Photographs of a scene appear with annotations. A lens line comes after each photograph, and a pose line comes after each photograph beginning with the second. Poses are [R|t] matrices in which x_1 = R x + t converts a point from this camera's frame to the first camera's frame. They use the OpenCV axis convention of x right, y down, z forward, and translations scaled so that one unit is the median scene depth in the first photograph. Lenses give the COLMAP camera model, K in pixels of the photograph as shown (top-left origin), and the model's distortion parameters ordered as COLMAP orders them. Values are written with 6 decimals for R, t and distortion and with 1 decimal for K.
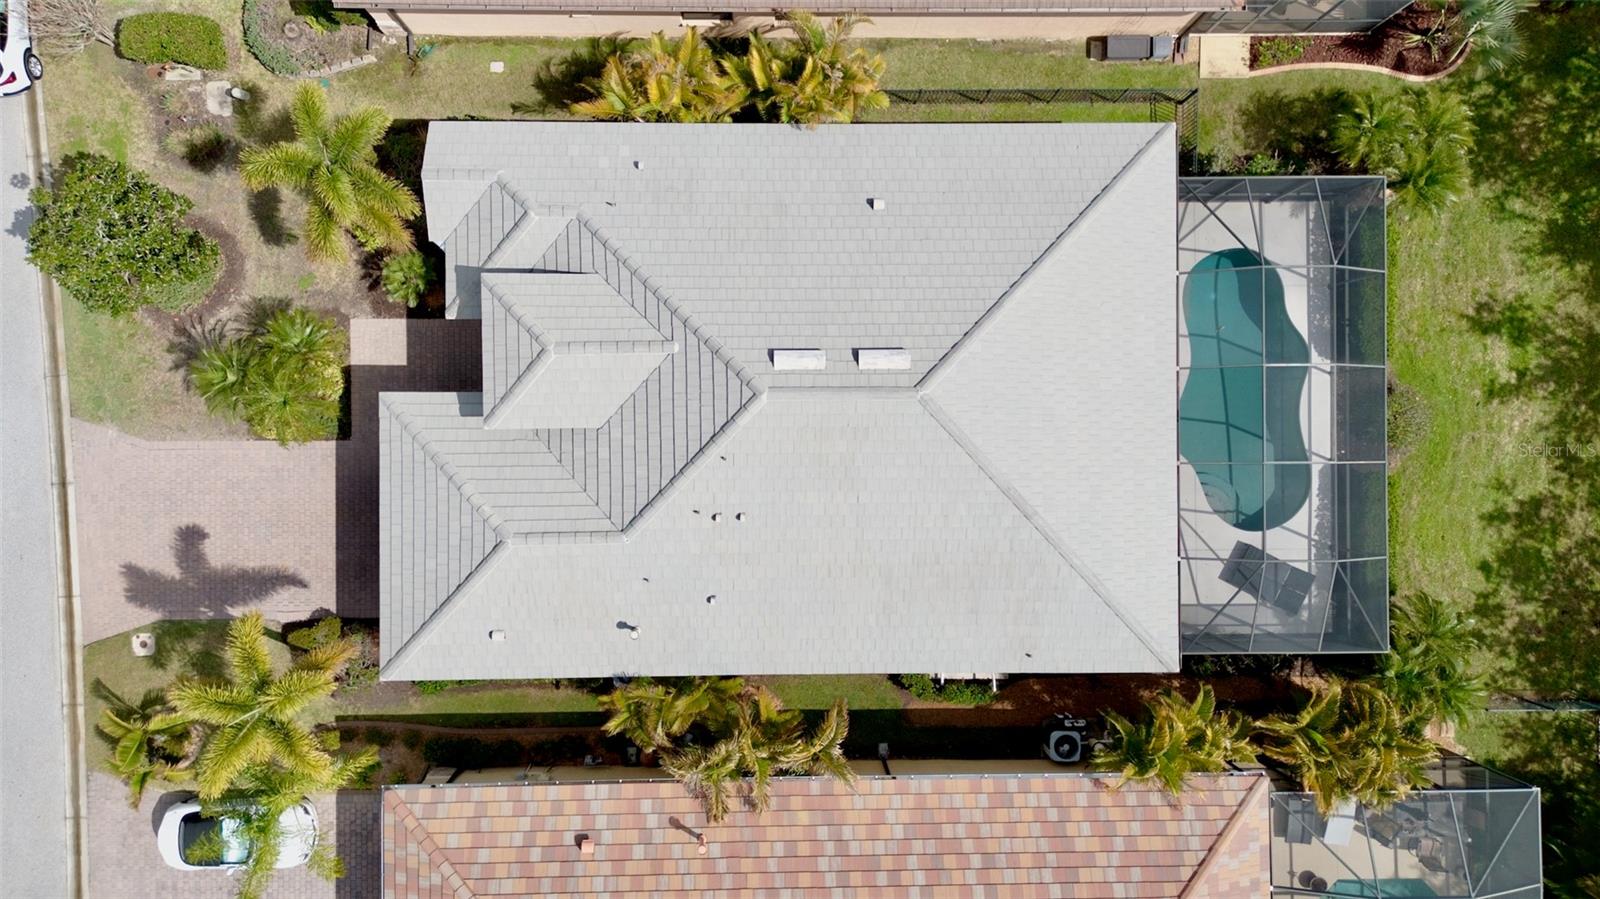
lens RADIAL K [[1173.4, 0, 800.0], [0, 1173.4, 449.5], [0, 0, 1]] dist [0.055865, -0.048325]
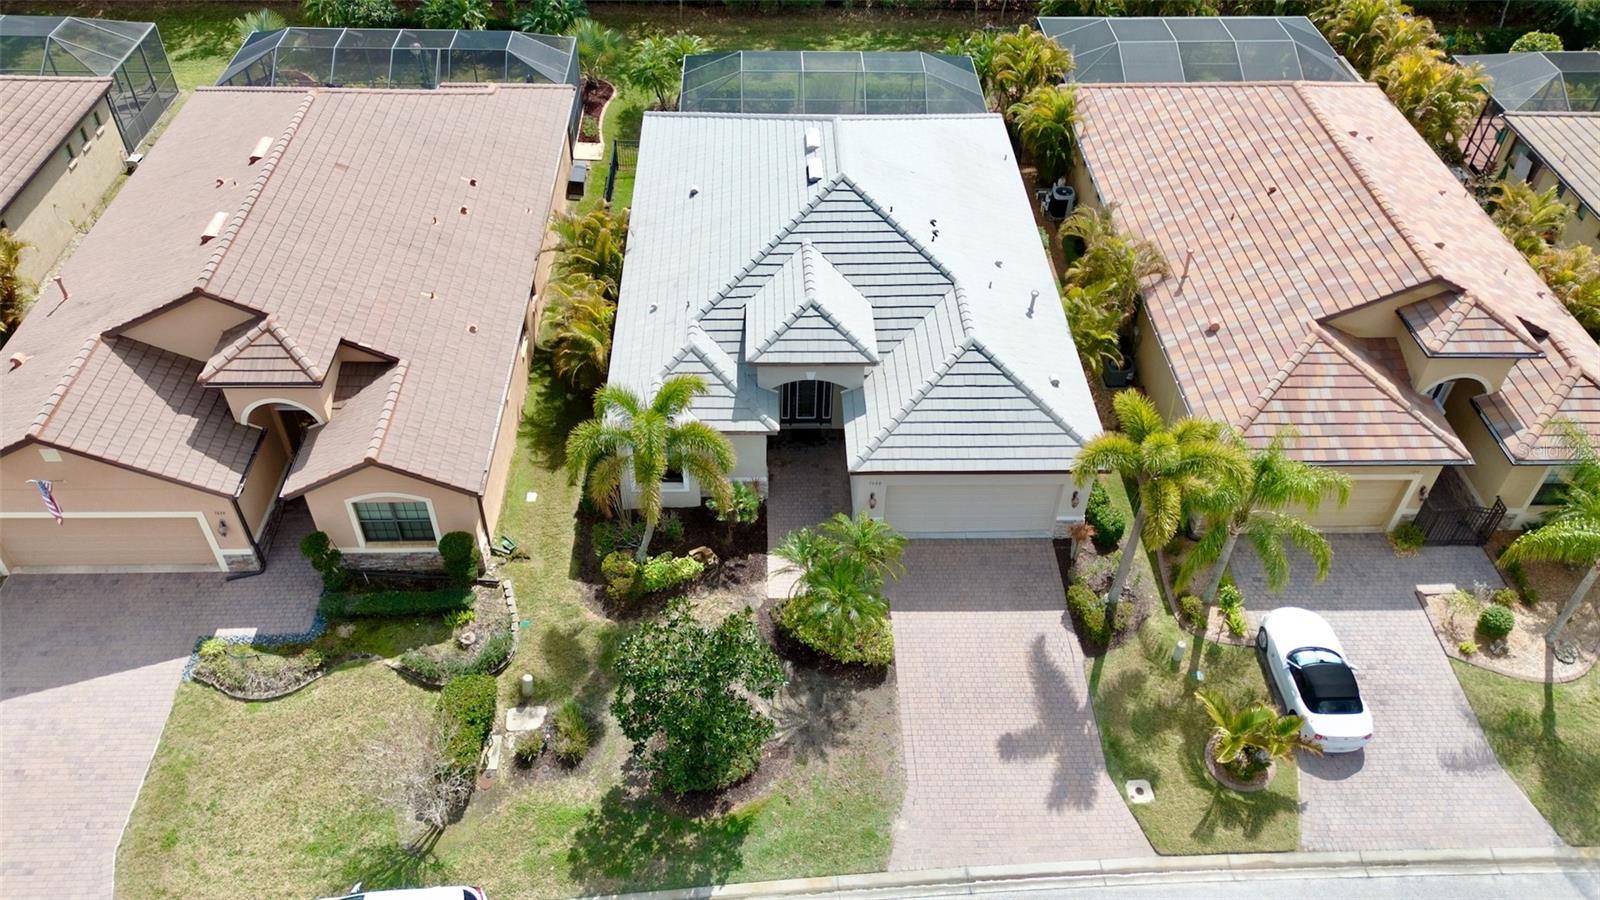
lens RADIAL K [[1173.4, 0, 800.0], [0, 1173.4, 450.0], [0, 0, 1]] dist [0.055865, -0.048325]
pose [[-0.023529, -0.704842, 0.708974, -0.969705], [0.999510, -0.001934, 0.031249, -0.111173], [-0.020655, 0.709361, 0.704542, 0.207953]]
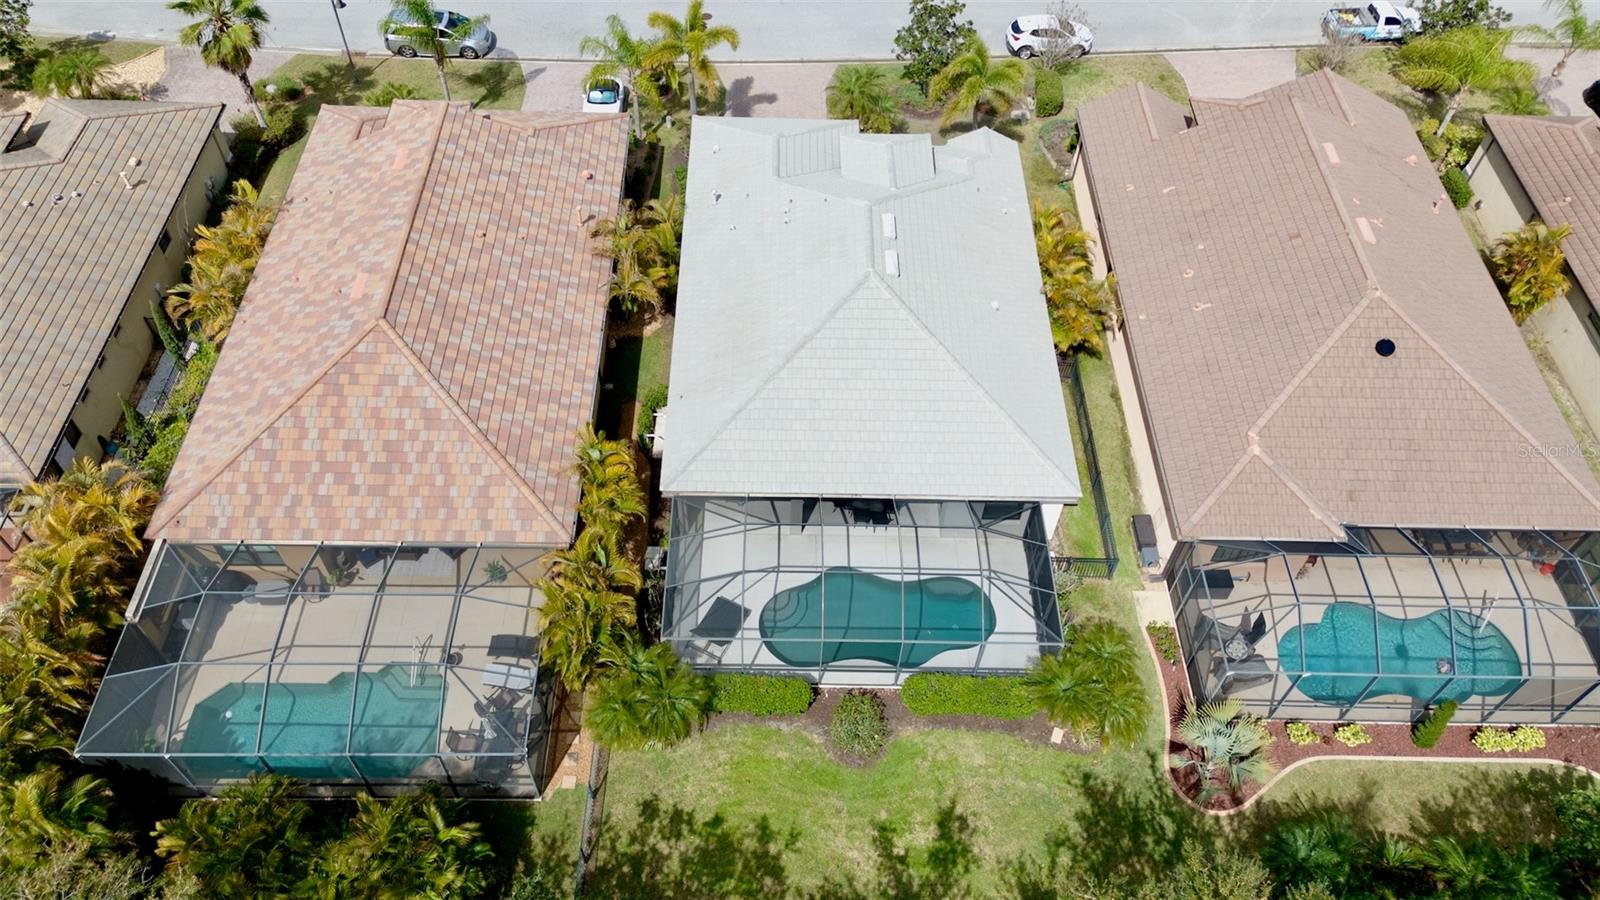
lens RADIAL K [[1173.4, 0, 800.0], [0, 1173.4, 450.0], [0, 0, 1]] dist [0.055865, -0.048325]
pose [[-0.005099, 0.766199, -0.642584, 1.008122], [-0.999607, -0.021617, -0.017843, 0.052409], [-0.027562, 0.642240, 0.766008, -0.014624]]
